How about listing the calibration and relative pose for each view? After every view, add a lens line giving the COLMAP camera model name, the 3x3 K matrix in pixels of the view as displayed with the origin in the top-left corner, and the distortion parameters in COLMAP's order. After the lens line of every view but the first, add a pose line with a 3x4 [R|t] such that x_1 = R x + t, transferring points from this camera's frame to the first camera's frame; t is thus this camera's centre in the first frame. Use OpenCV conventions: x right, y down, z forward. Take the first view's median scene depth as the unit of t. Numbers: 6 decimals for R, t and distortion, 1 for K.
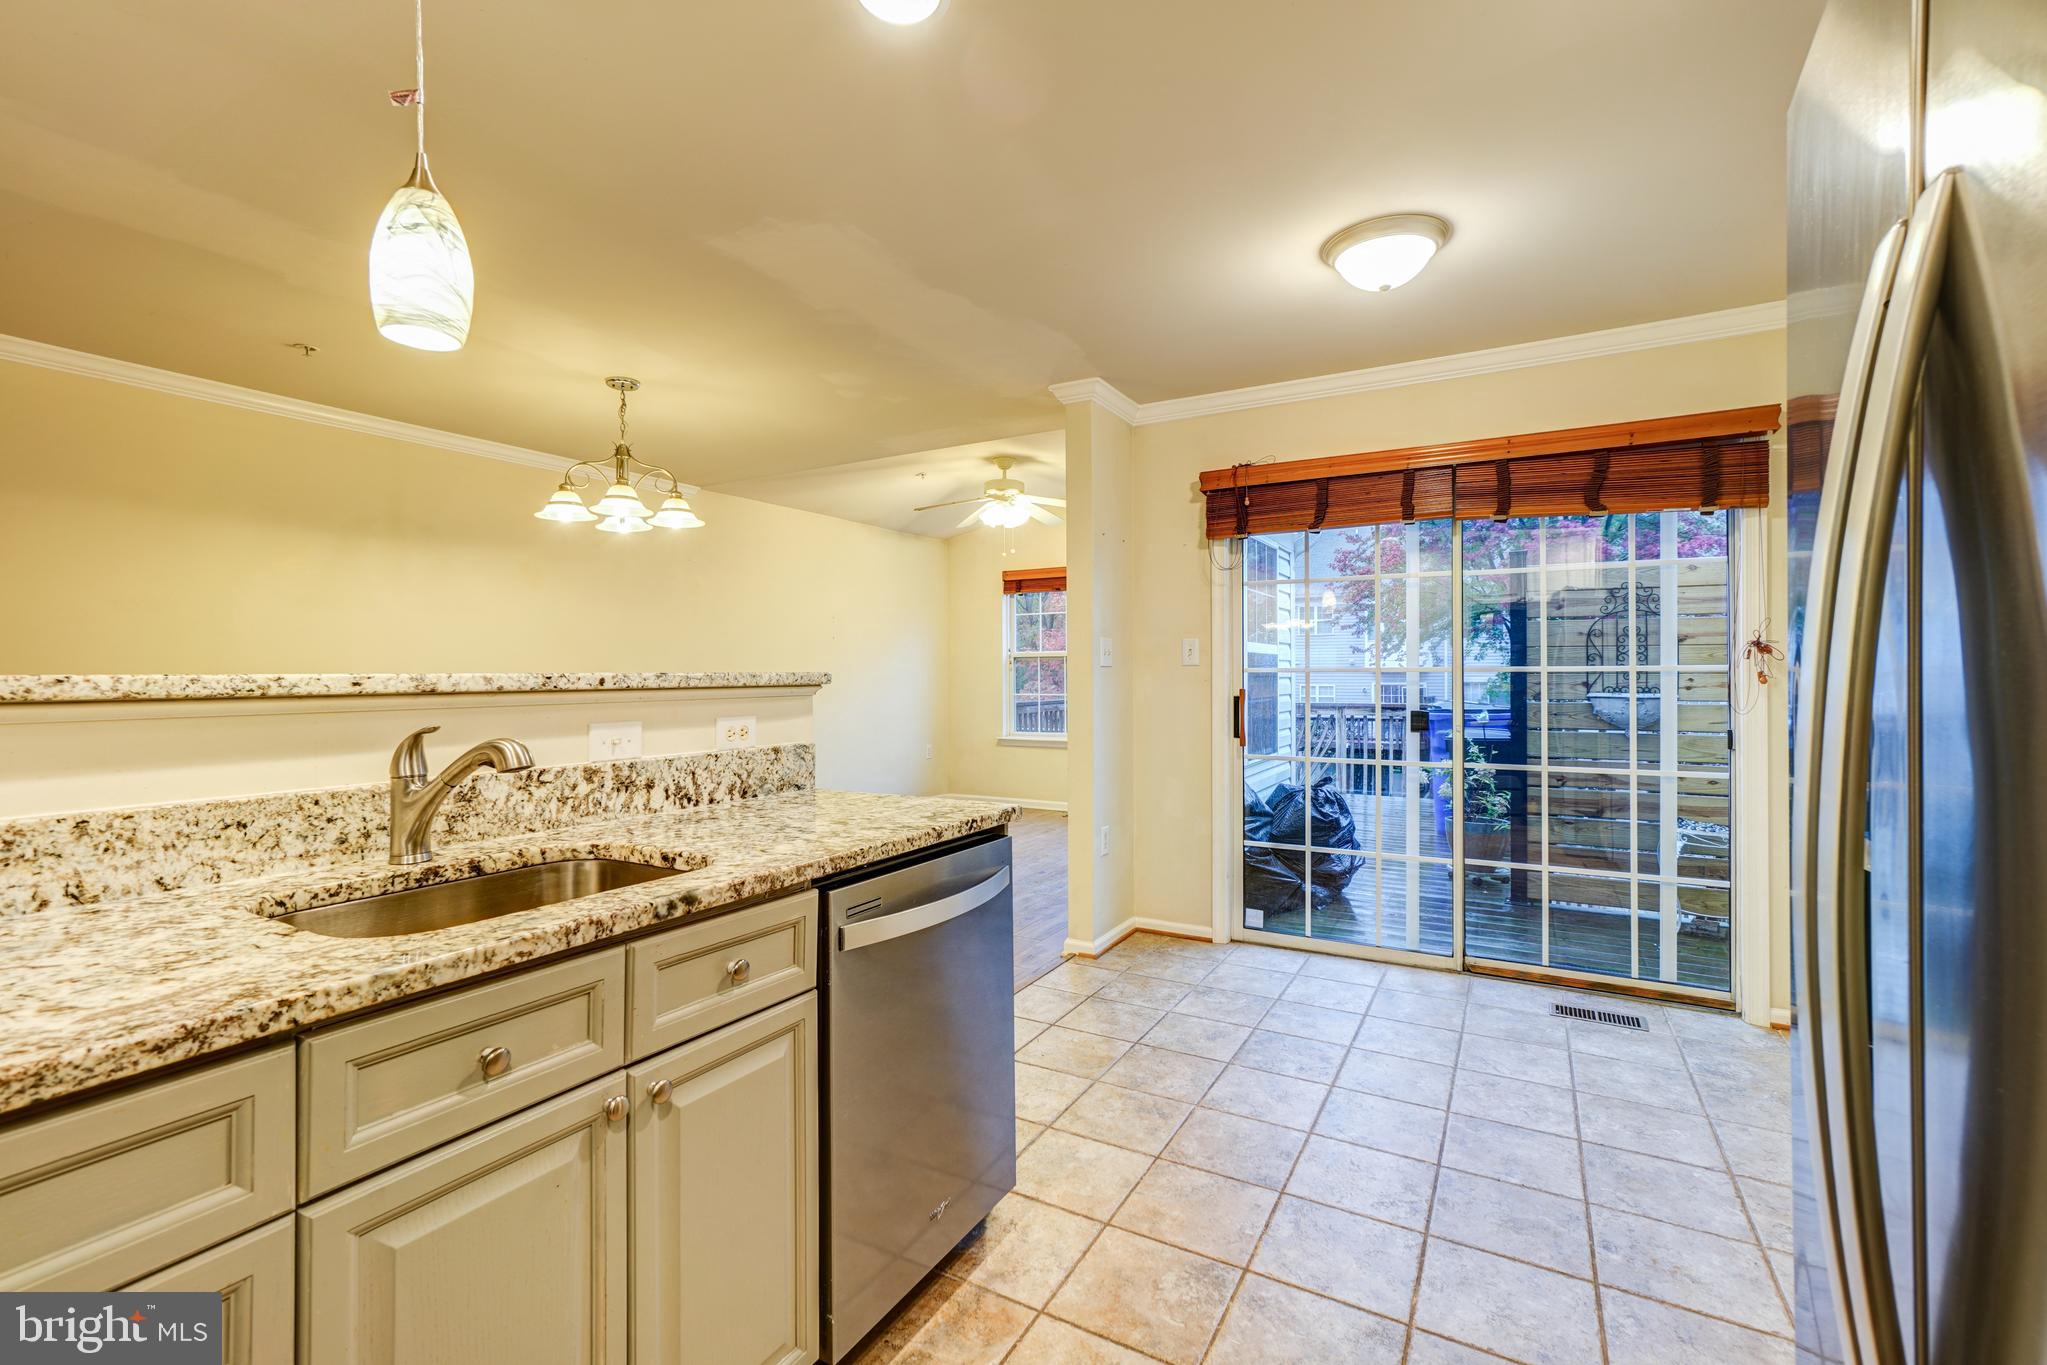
lens RADIAL K [[888.0, 0, 1016.2], [0, 888.0, 670.6], [0, 0, 1]] dist [-0.010688, 0.010038]
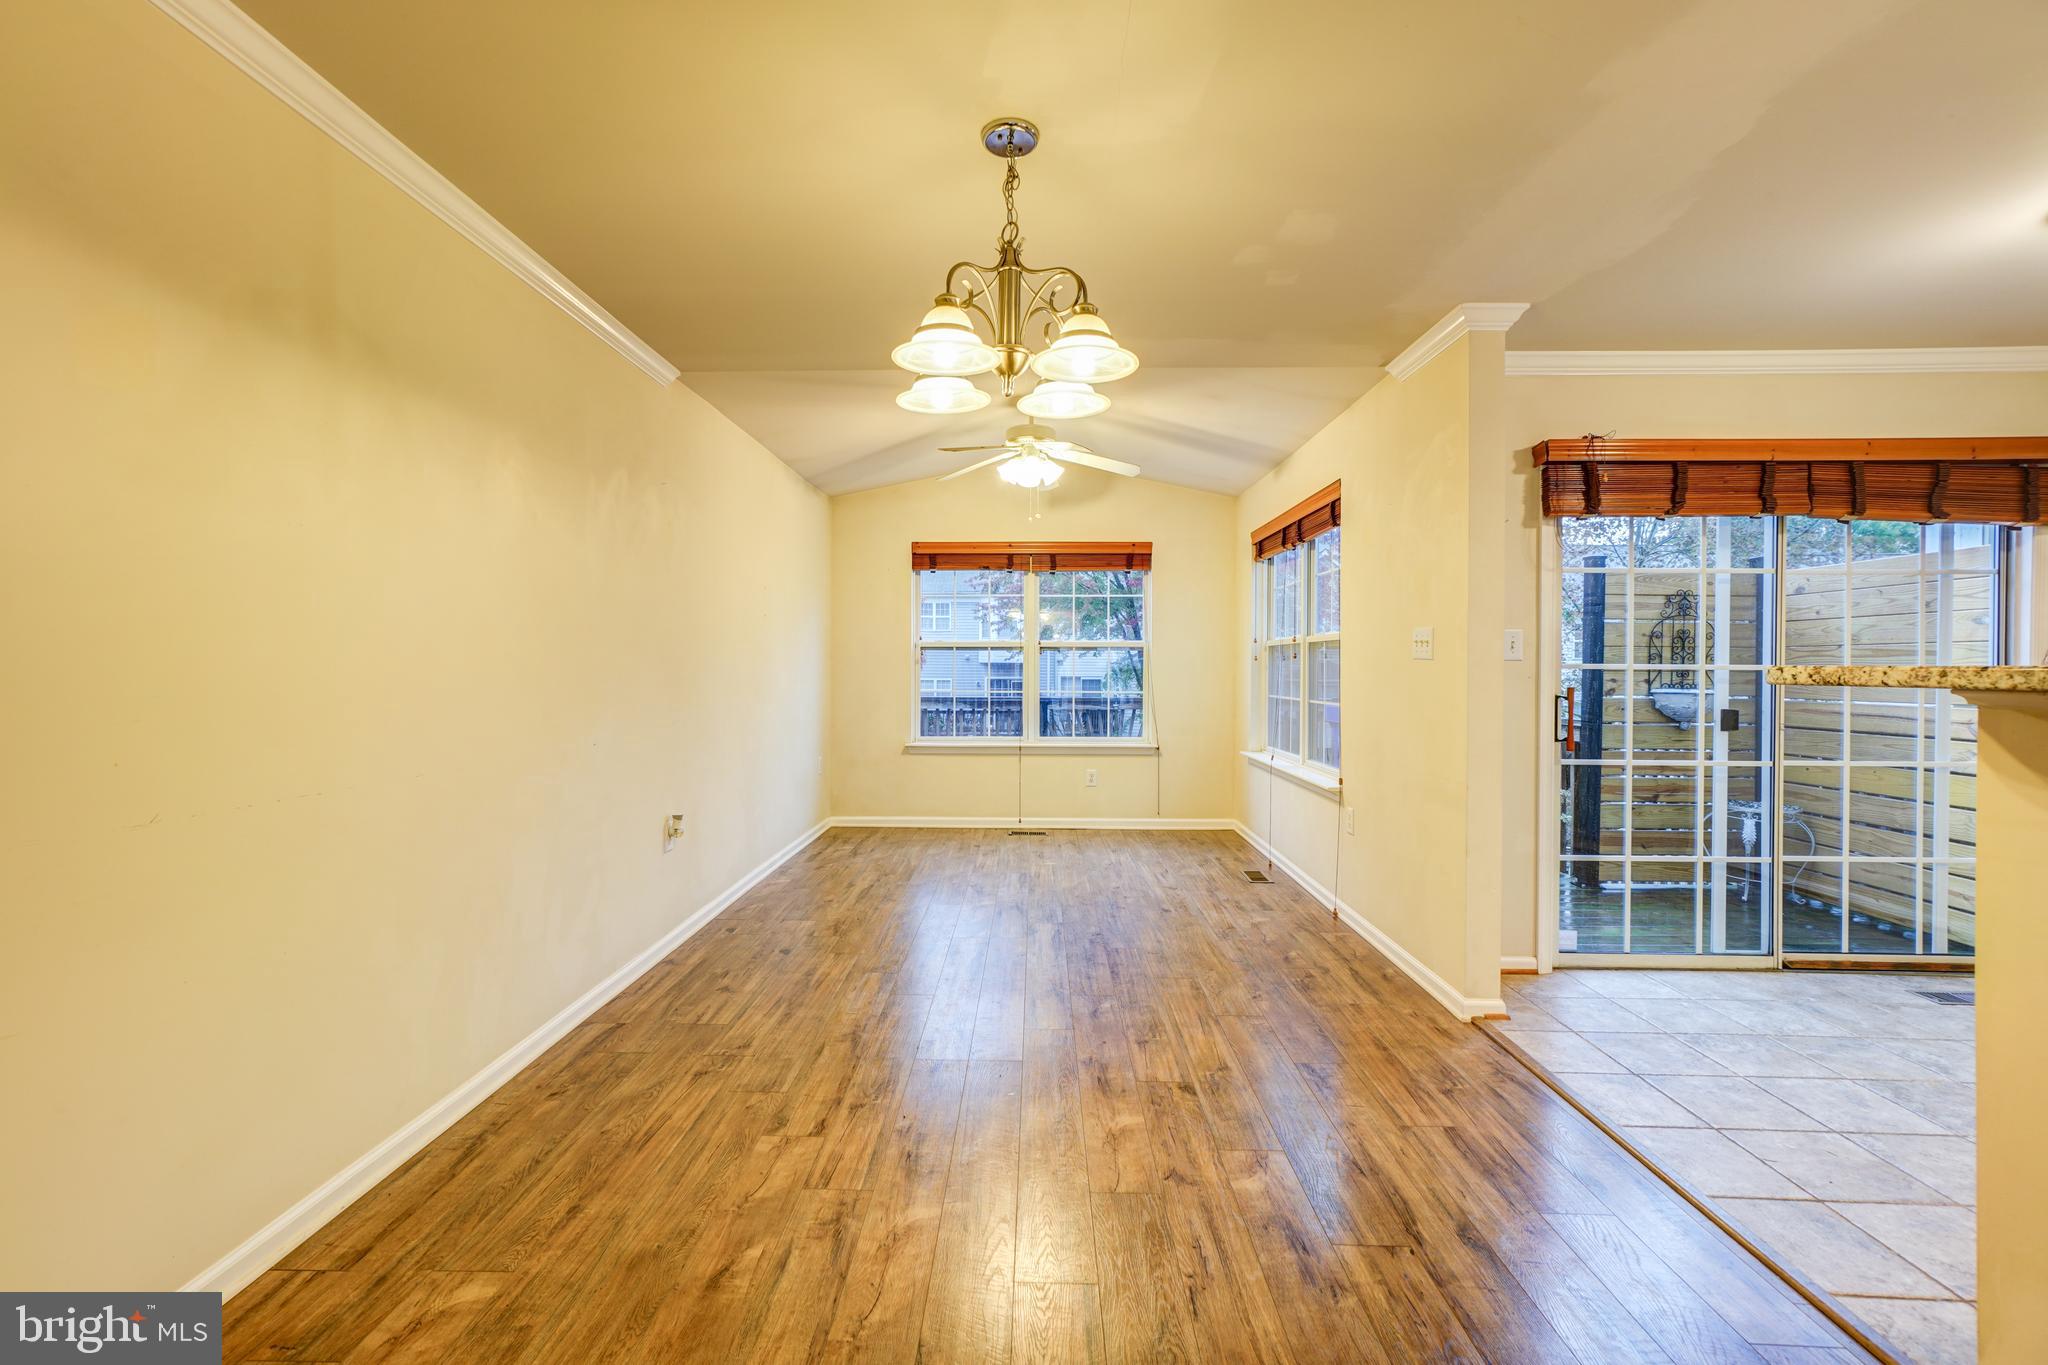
lens RADIAL K [[888.5, 0, 1014.4], [0, 888.5, 672.1], [0, 0, 1]] dist [-0.010688, 0.010038]
pose [[0.879763, 0.005242, 0.475384, -0.707899], [-0.009295, 0.999938, 0.006174, 0.005791], [-0.475322, -0.009850, 0.879757, 0.510814]]
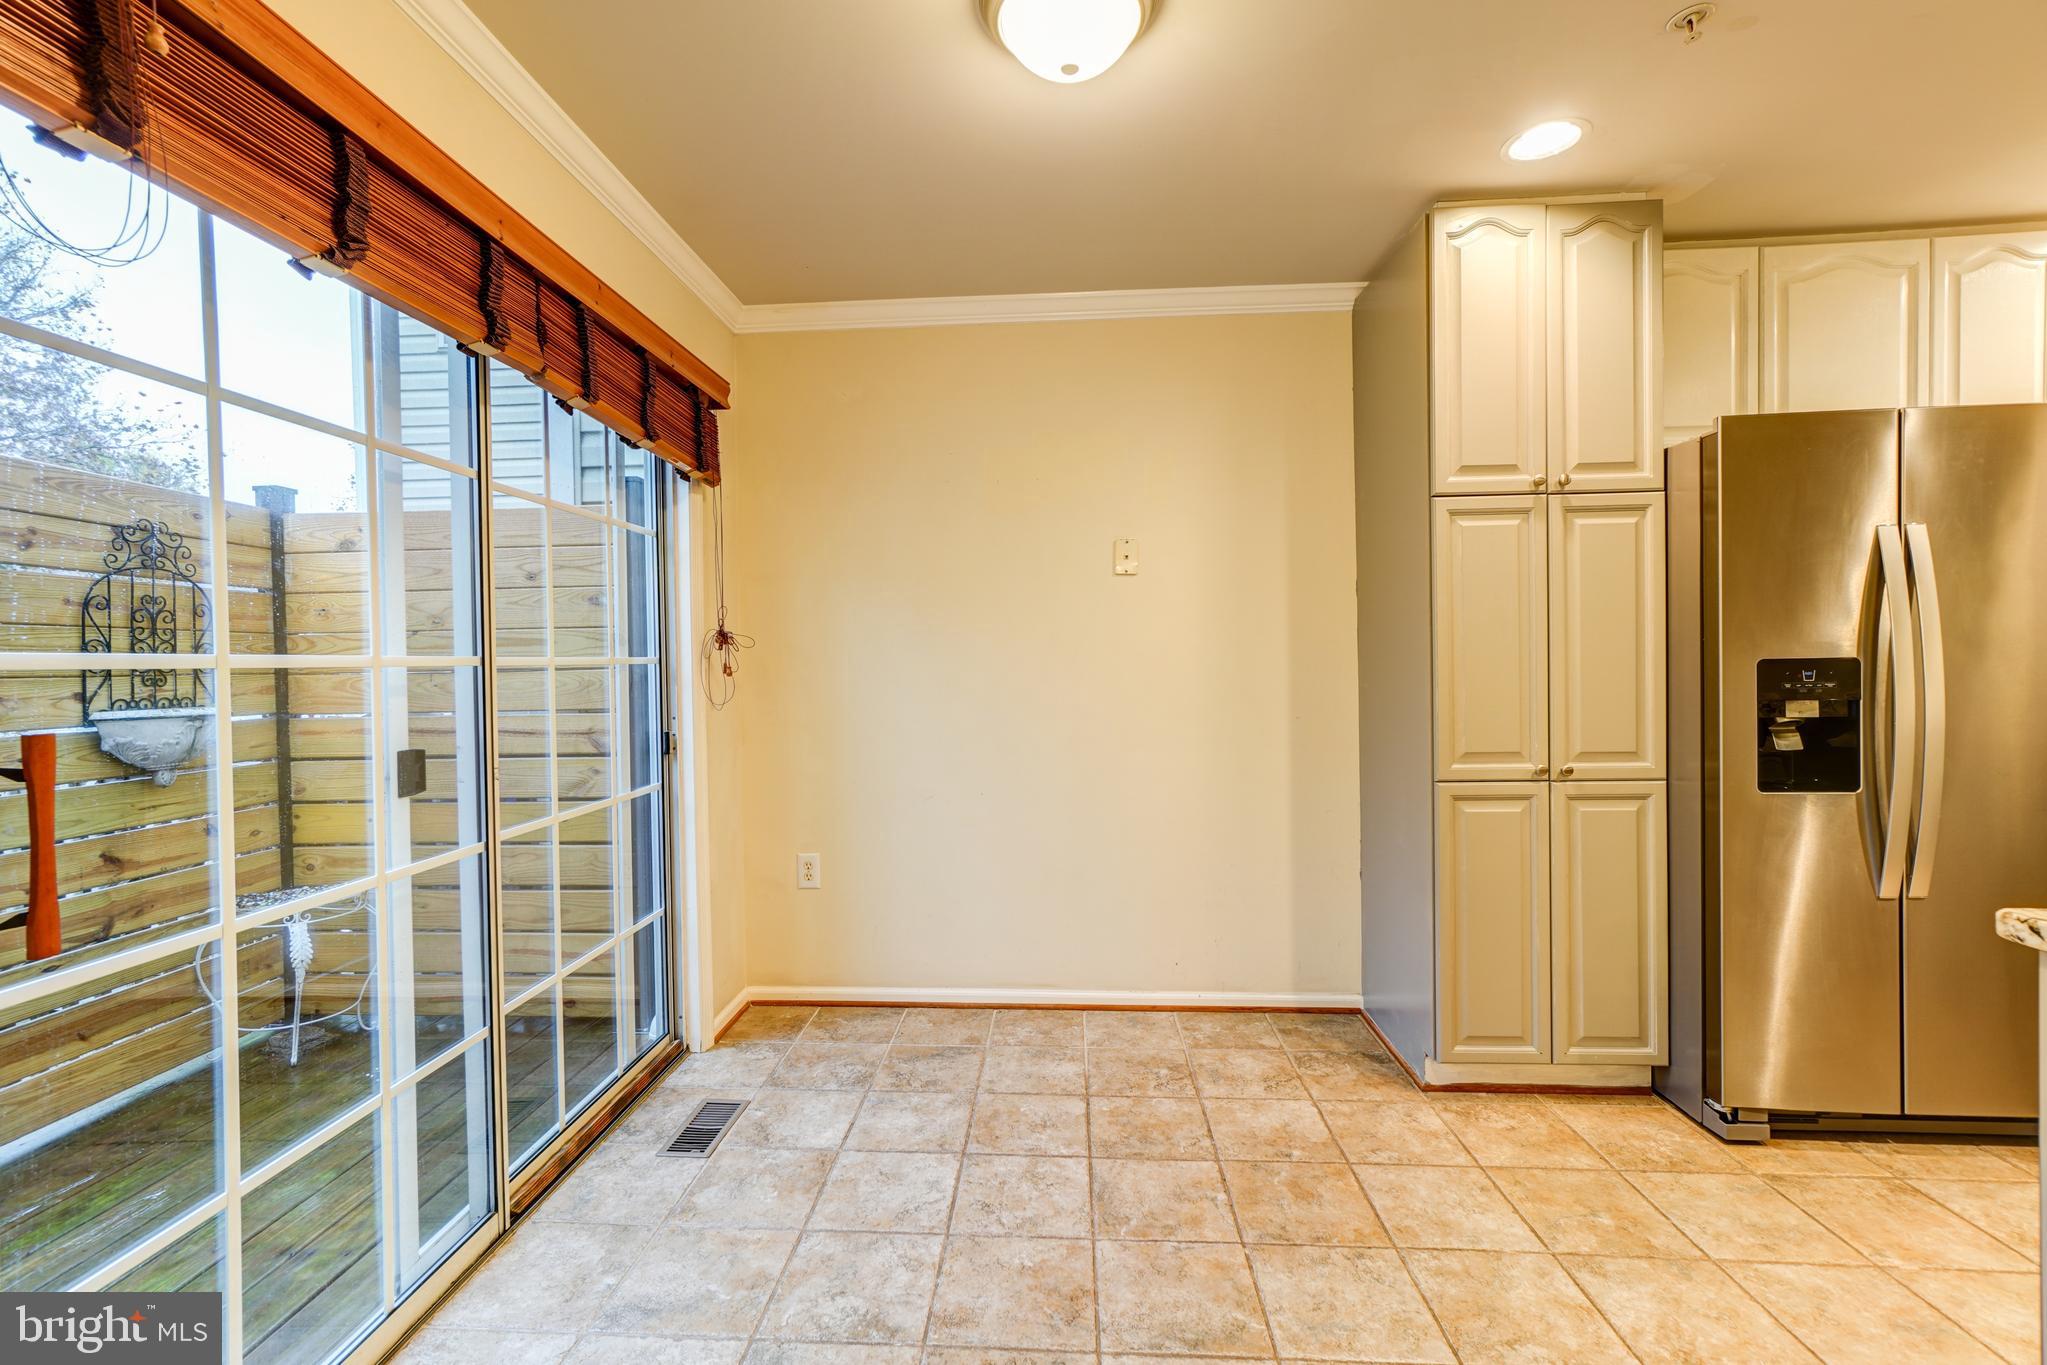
lens RADIAL K [[888.0, 0, 1015.8], [0, 888.0, 673.2], [0, 0, 1]] dist [-0.010688, 0.010038]
pose [[-0.443328, -0.002437, 0.896356, -0.103574], [0.014783, 0.999840, 0.010029, 0.005187], [-0.896237, 0.017697, -0.443221, 0.916931]]
